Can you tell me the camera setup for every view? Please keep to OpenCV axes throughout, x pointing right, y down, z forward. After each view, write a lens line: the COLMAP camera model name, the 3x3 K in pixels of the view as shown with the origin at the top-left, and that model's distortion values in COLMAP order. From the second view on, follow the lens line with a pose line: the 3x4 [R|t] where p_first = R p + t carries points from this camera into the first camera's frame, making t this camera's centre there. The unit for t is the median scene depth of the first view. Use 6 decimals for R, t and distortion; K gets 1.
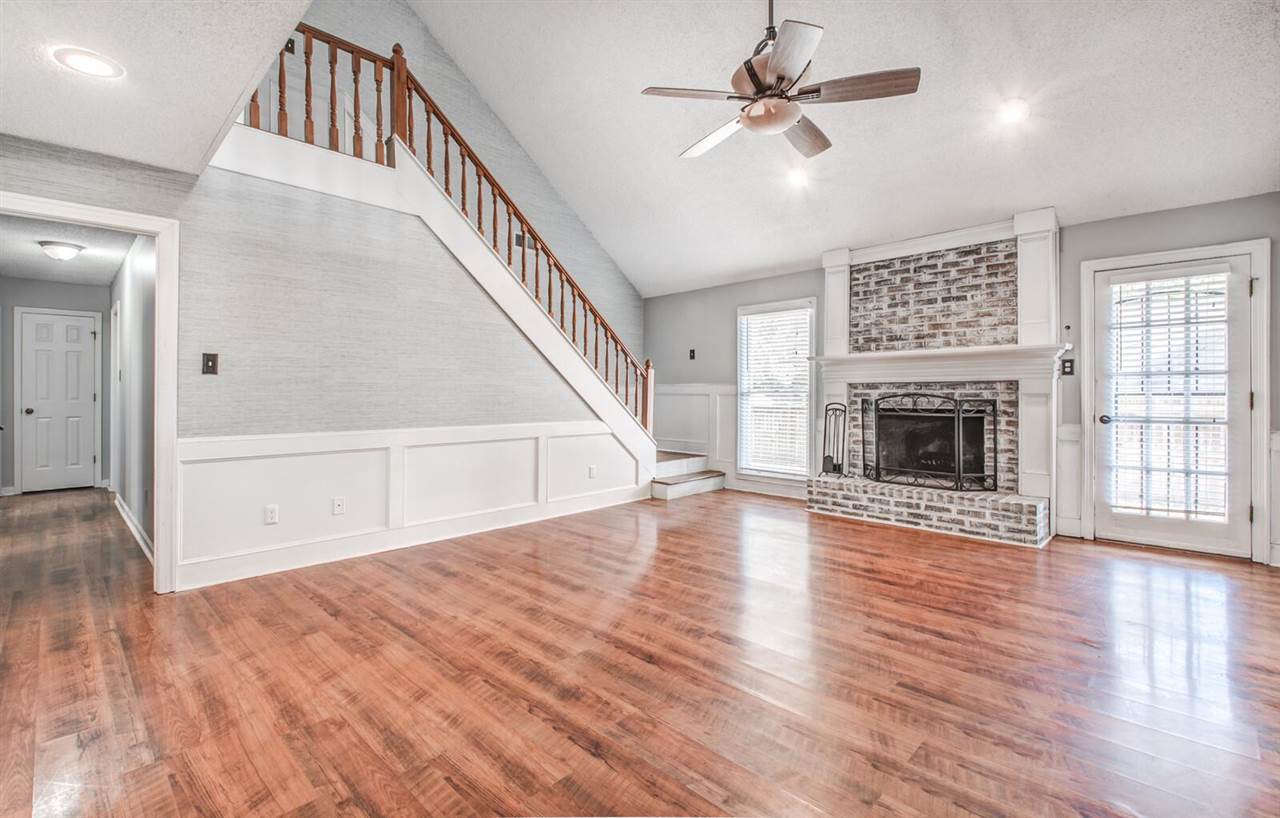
lens RADIAL K [[565.3, 0, 629.6], [0, 565.3, 391.8], [0, 0, 1]] dist [0.014272, -0.001409]
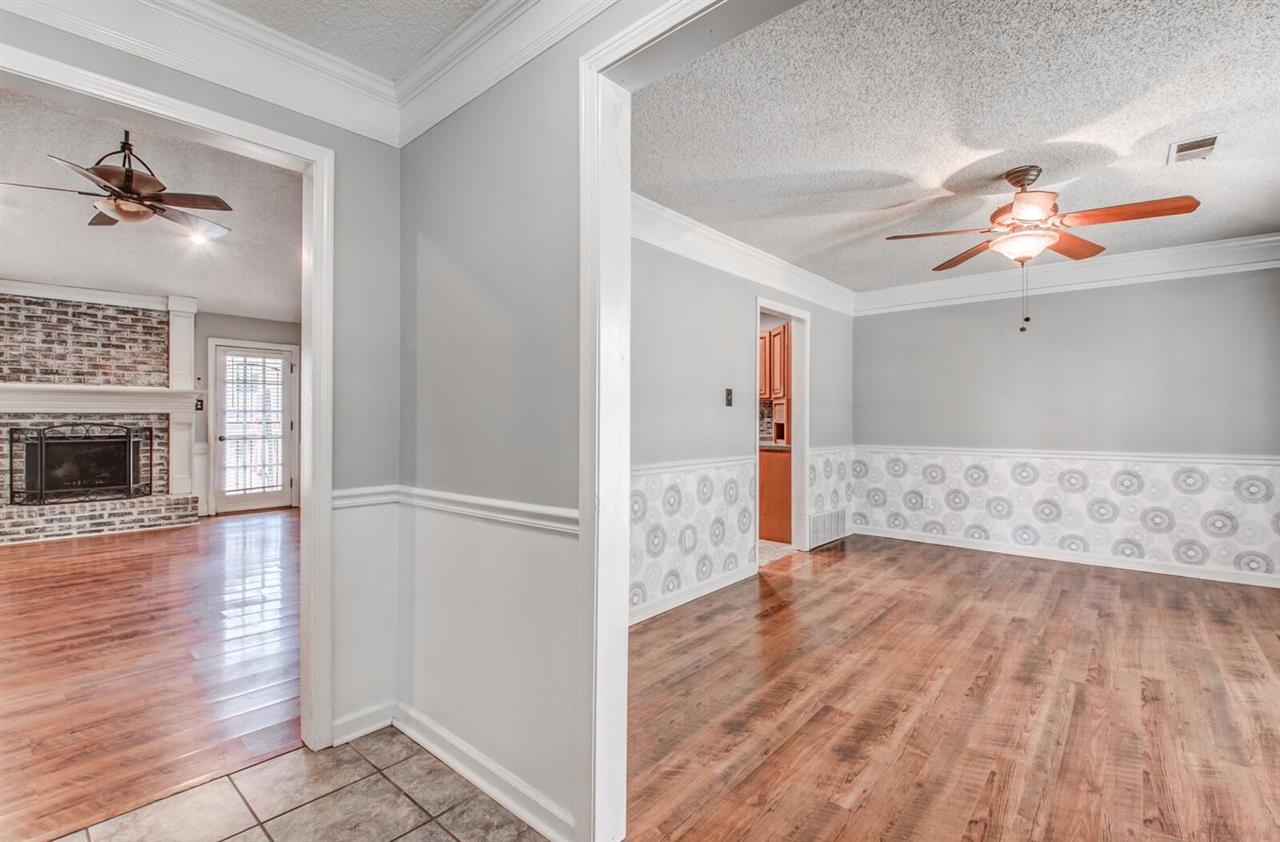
lens RADIAL K [[570.8, 0, 636.7], [0, 570.8, 420.1], [0, 0, 1]] dist [-0.003893, -0.000690]
pose [[-0.057571, -0.003456, 0.998335, -0.756915], [-0.007038, 0.999971, 0.003056, -0.015076], [-0.998317, -0.006851, -0.057594, -0.068736]]
